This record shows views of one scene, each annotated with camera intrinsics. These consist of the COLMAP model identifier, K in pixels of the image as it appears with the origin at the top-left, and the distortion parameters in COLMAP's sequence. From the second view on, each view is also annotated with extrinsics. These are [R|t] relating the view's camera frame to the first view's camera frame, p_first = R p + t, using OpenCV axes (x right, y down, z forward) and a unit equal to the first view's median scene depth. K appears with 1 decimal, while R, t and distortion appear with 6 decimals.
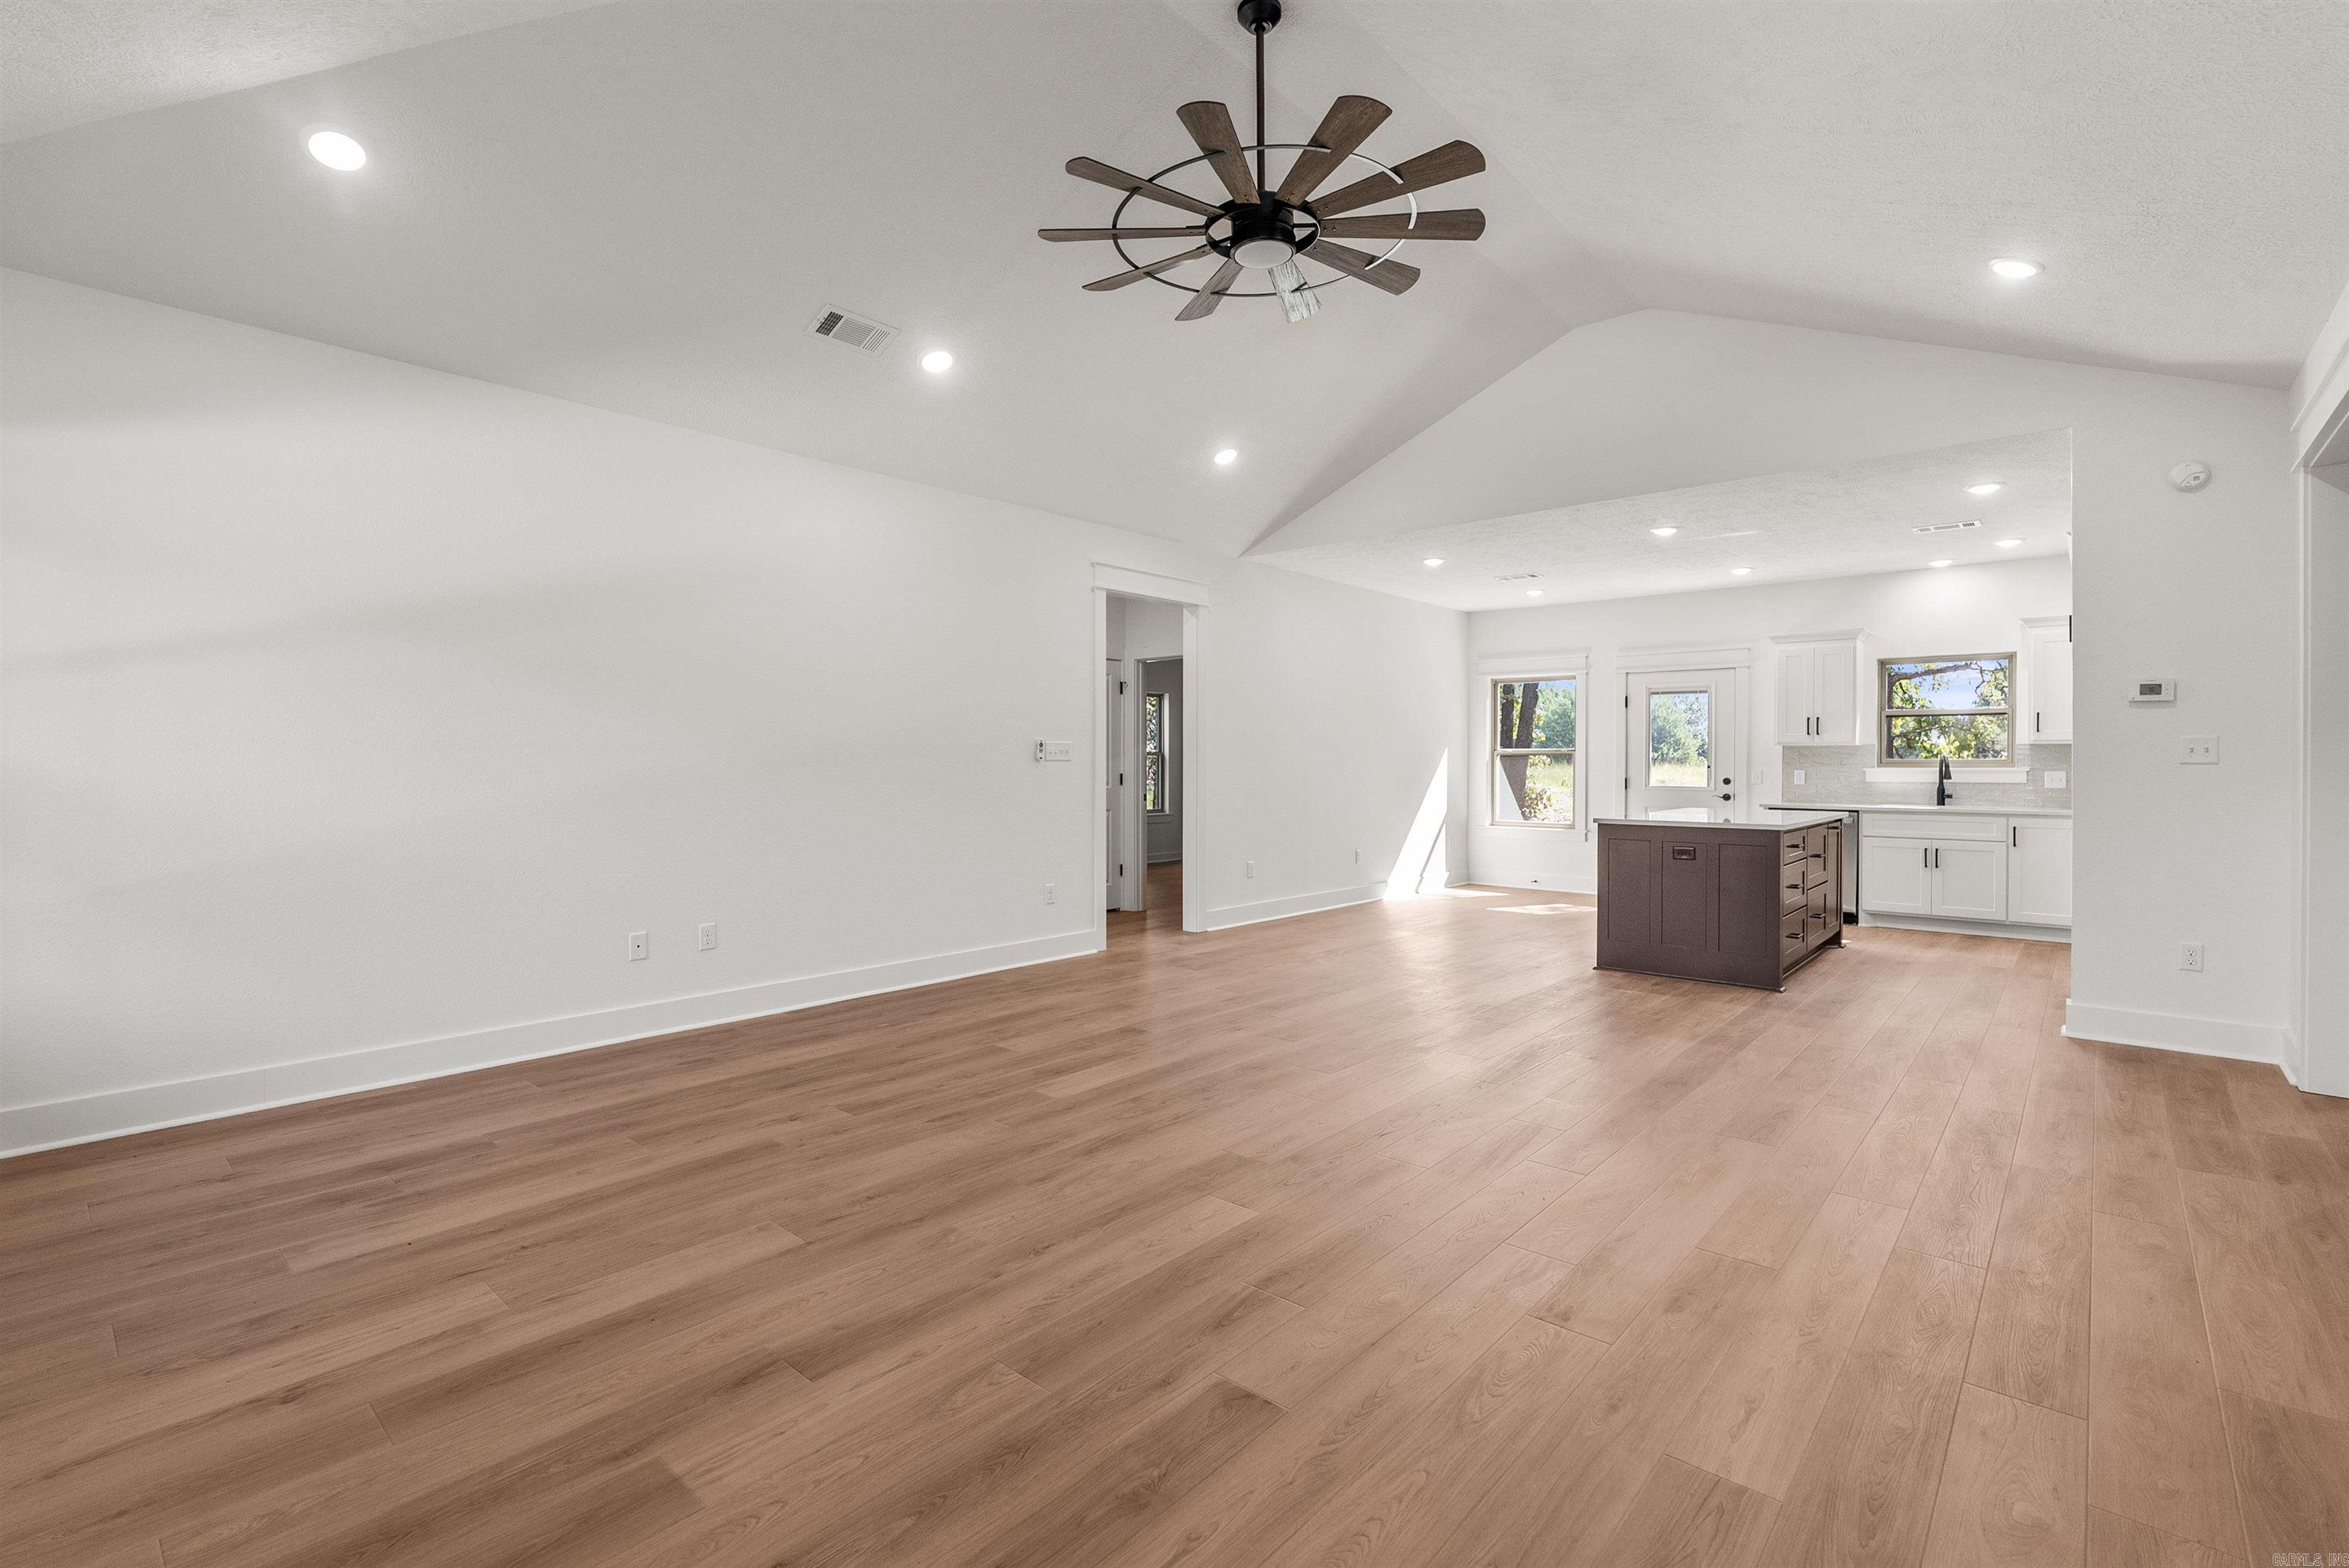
lens RADIAL K [[1058.6, 0, 1182.0], [0, 1058.6, 762.2], [0, 0, 1]] dist [-0.004769, -0.000205]
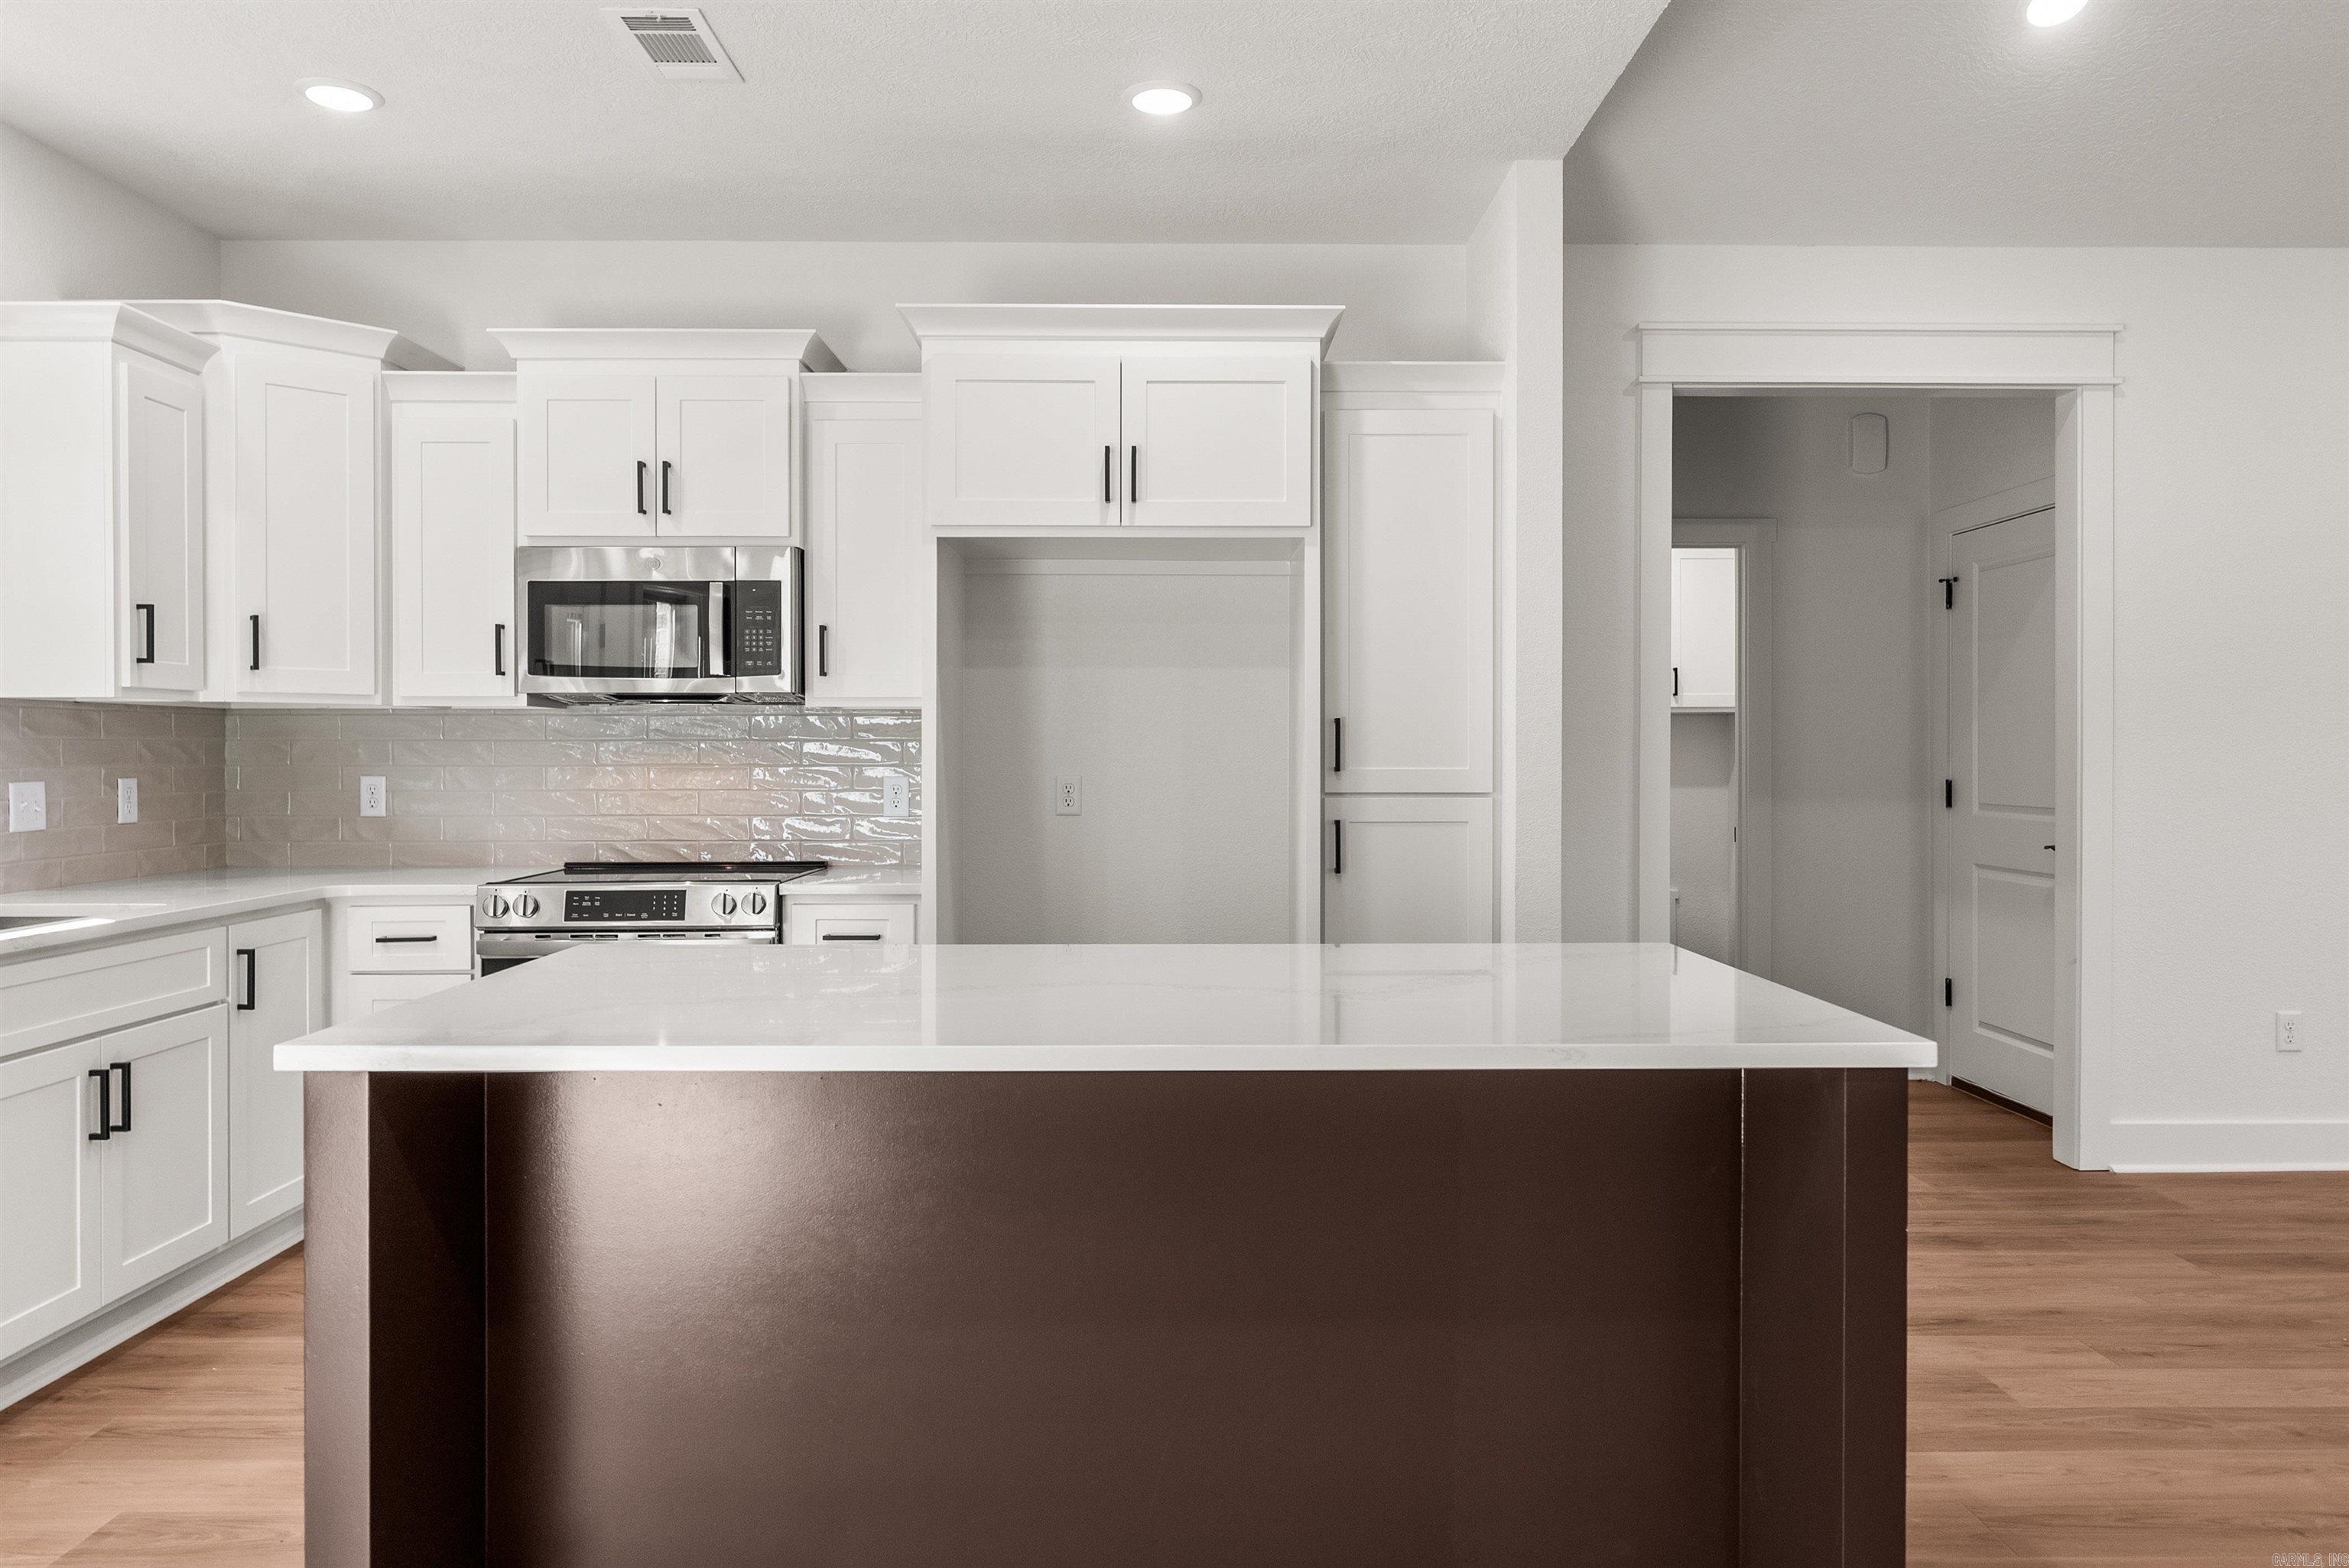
lens RADIAL K [[1606.5, 0, 1181.4], [0, 1606.5, 766.0], [0, 0, 1]] dist [-0.002269, 0.000570]
pose [[-0.665977, -0.008252, 0.745927, 0.204941], [-0.002590, 0.999958, 0.008750, -0.001516], [-0.745968, 0.003896, -0.665971, 1.042352]]
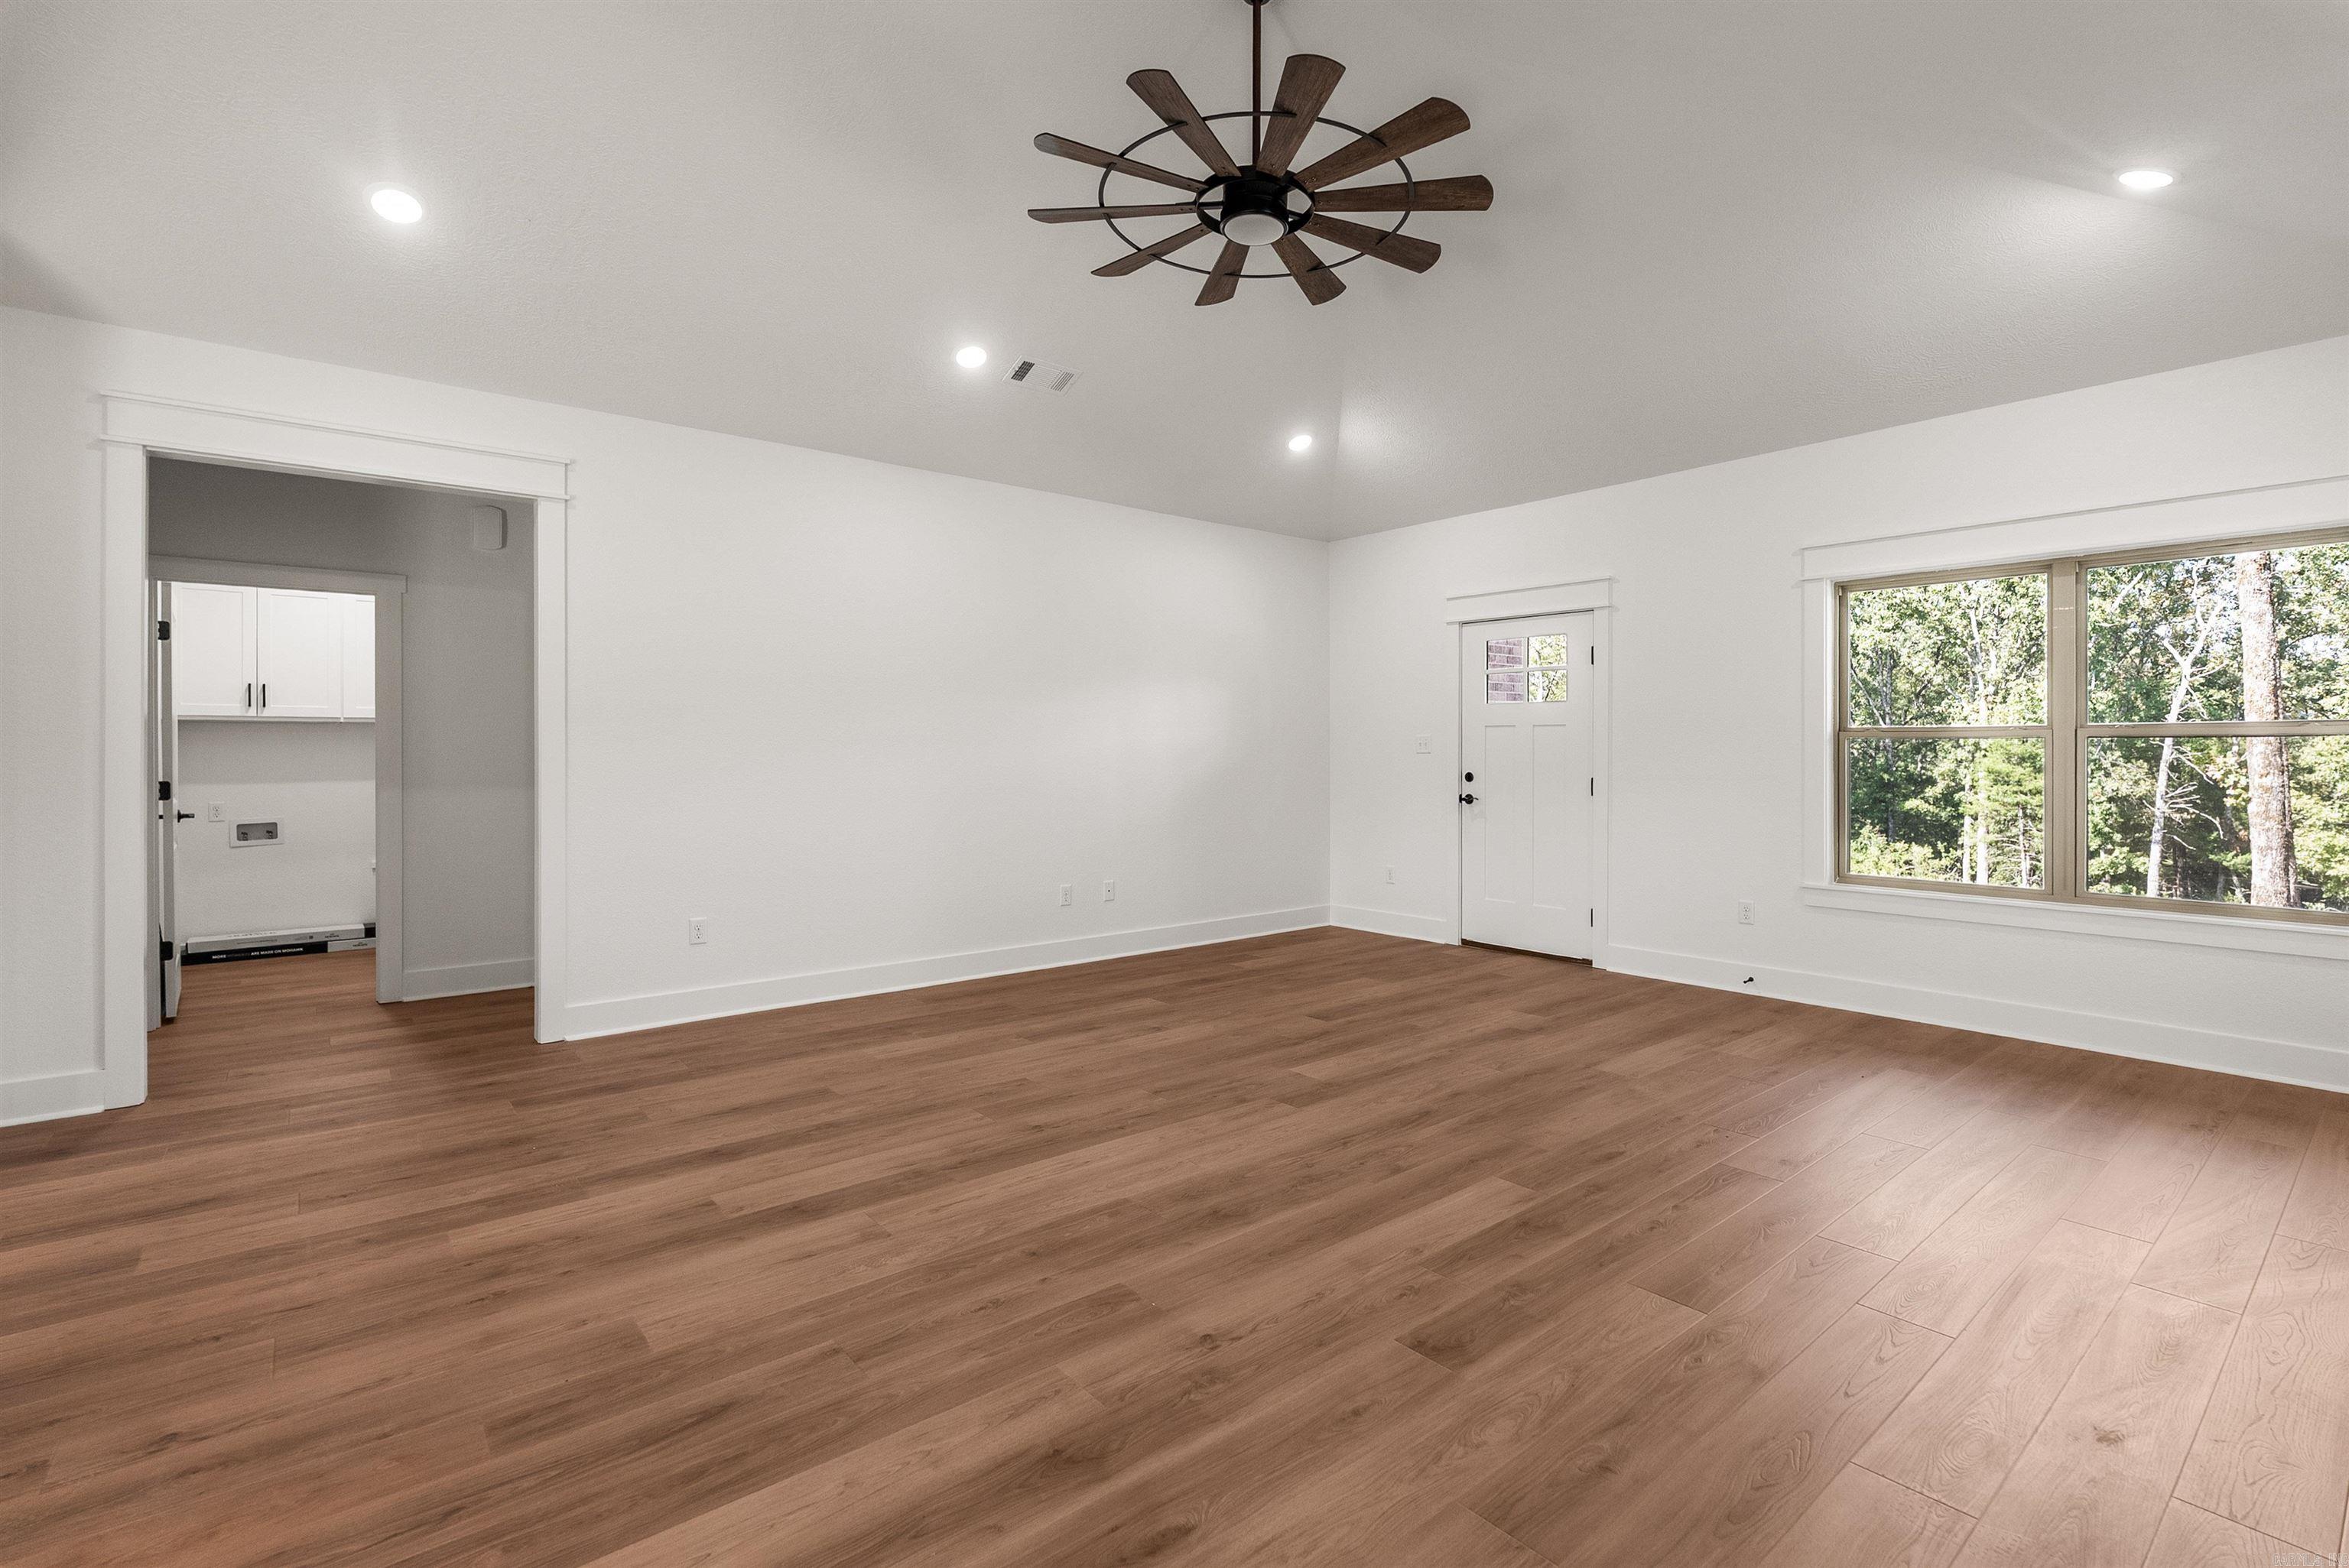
lens RADIAL K [[1064.5, 0, 1179.2], [0, 1064.5, 753.0], [0, 0, 1]] dist [-0.008085, 0.000304]
pose [[-0.986652, -0.000273, 0.162840, -0.005951], [-0.000462, 0.999999, -0.001127, -0.001308], [-0.162840, -0.001187, -0.986652, 0.895872]]
